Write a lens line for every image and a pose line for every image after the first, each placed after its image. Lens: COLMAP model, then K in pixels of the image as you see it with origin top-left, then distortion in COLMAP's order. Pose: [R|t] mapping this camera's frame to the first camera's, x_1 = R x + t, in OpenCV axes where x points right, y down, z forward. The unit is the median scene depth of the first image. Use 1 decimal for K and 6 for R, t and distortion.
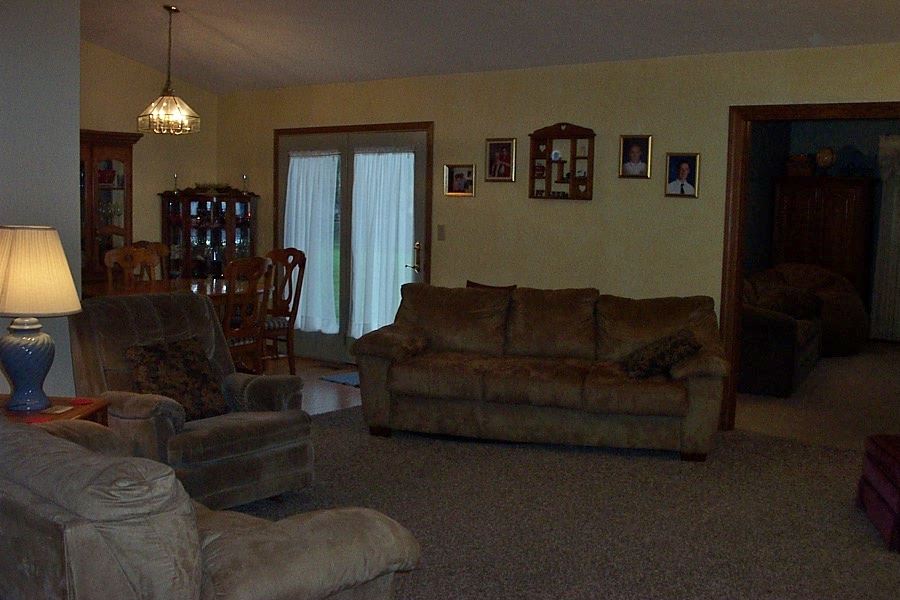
lens RADIAL K [[979.7, 0, 450.0], [0, 979.7, 300.0], [0, 0, 1]] dist [-0.170527, 0.115494]
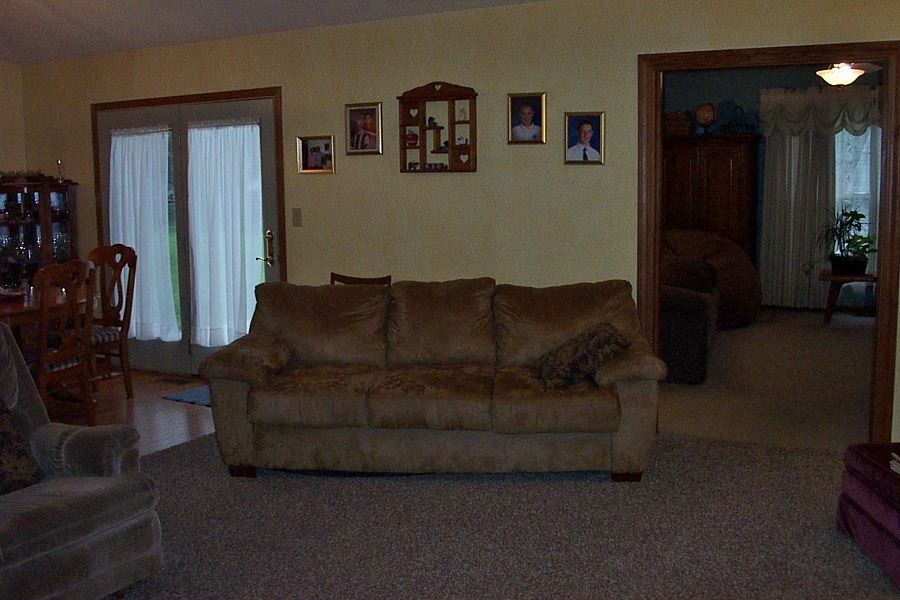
lens RADIAL K [[979.7, 0, 450.0], [0, 979.7, 300.0], [0, 0, 1]] dist [-0.170527, 0.115494]
pose [[0.985724, -0.059497, 0.157508, -0.016033], [0.054813, 0.997920, 0.033918, -0.019682], [-0.159198, -0.024800, 0.986935, 0.149837]]
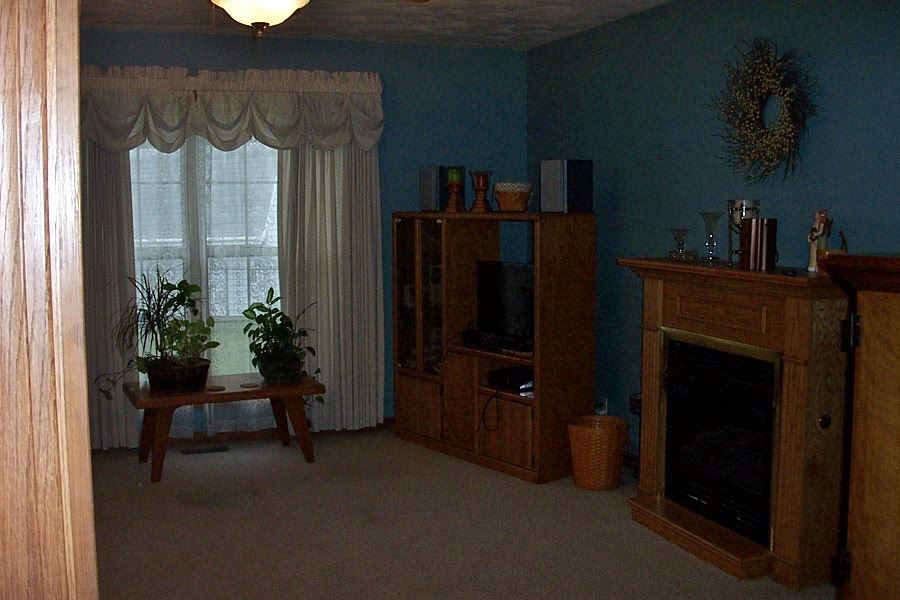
lens RADIAL K [[979.7, 0, 450.0], [0, 979.7, 300.0], [0, 0, 1]] dist [-0.170527, 0.115494]
pose [[0.509959, -0.103648, 0.853932, 0.183432], [0.103049, 0.992926, 0.058979, -0.071507], [-0.854004, 0.057920, 0.517032, 0.740755]]
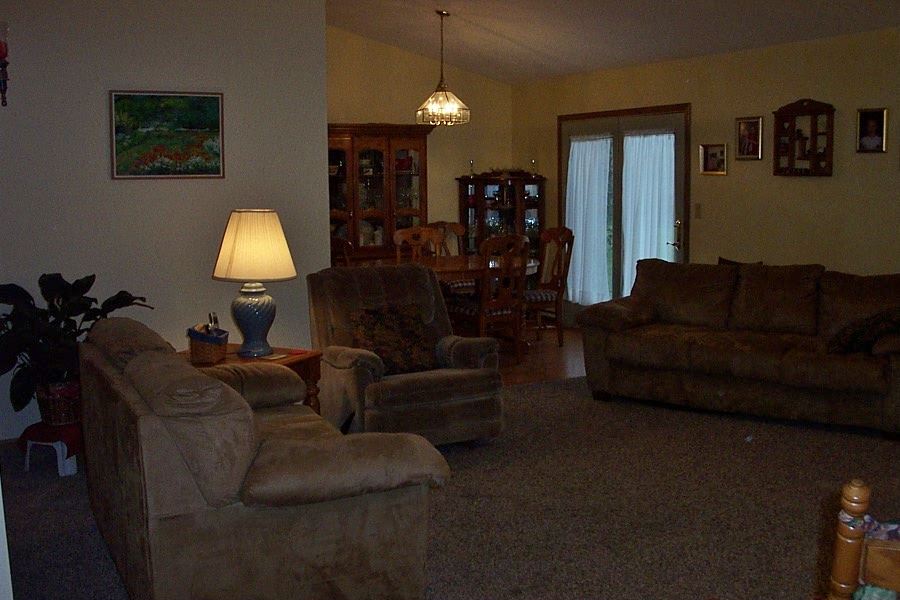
lens RADIAL K [[979.7, 0, 450.0], [0, 979.7, 300.0], [0, 0, 1]] dist [-0.170527, 0.115494]
pose [[0.922316, 0.017207, -0.386054, 0.151270], [-0.009802, 0.999728, 0.021141, 0.006195], [0.386313, -0.015714, 0.922234, -0.042025]]
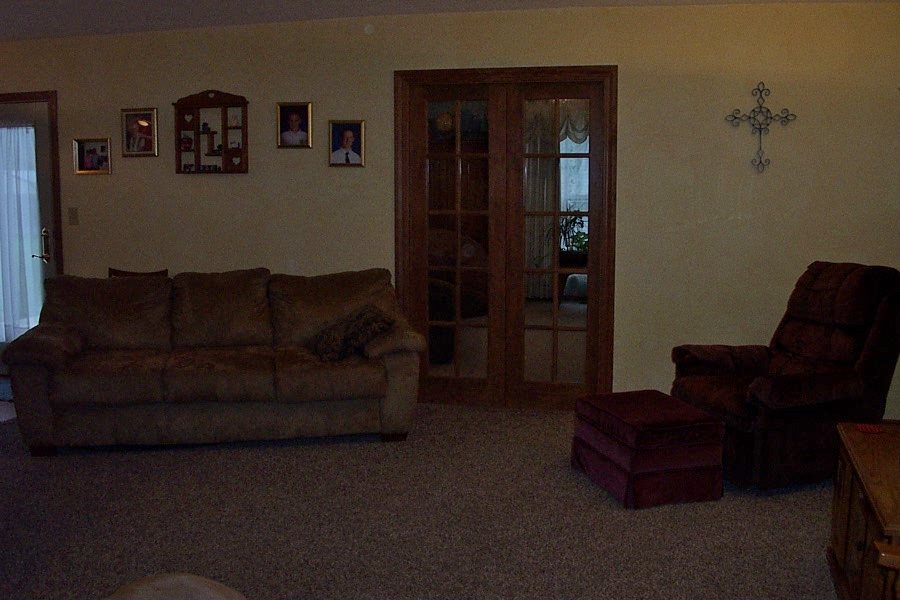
lens RADIAL K [[979.7, 0, 450.0], [0, 979.7, 300.0], [0, 0, 1]] dist [-0.170527, 0.115494]
pose [[0.906384, -0.078204, 0.415152, -0.067642], [0.065160, 0.996836, 0.045518, -0.010426], [-0.417399, -0.014206, 0.908612, 0.070269]]
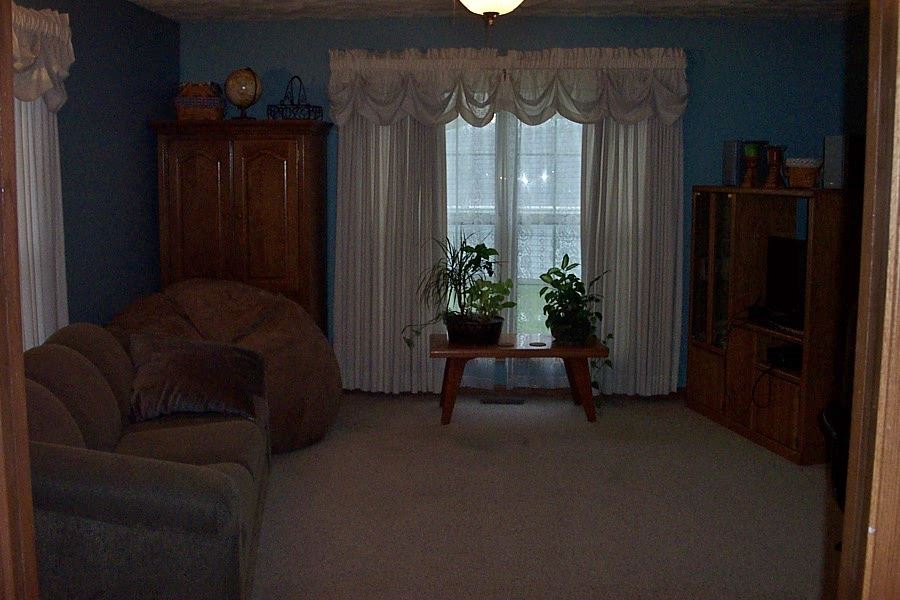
lens RADIAL K [[979.7, 0, 450.0], [0, 979.7, 300.0], [0, 0, 1]] dist [-0.170527, 0.115494]
pose [[0.820706, -0.087813, 0.564562, 0.223254], [0.071253, 0.996135, 0.051361, -0.061364], [-0.566890, -0.001925, 0.823791, 0.639263]]
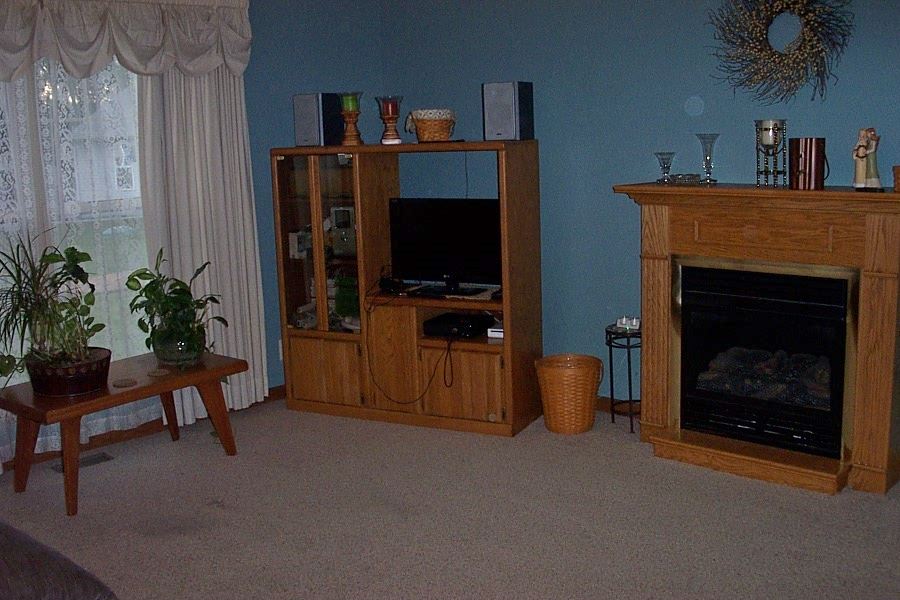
lens RADIAL K [[979.7, 0, 450.0], [0, 979.7, 300.0], [0, 0, 1]] dist [-0.170527, 0.115494]
pose [[0.074014, -0.190660, 0.978862, 0.180000], [0.140021, 0.973818, 0.179090, -0.102241], [-0.987378, 0.123806, 0.098773, 1.021273]]
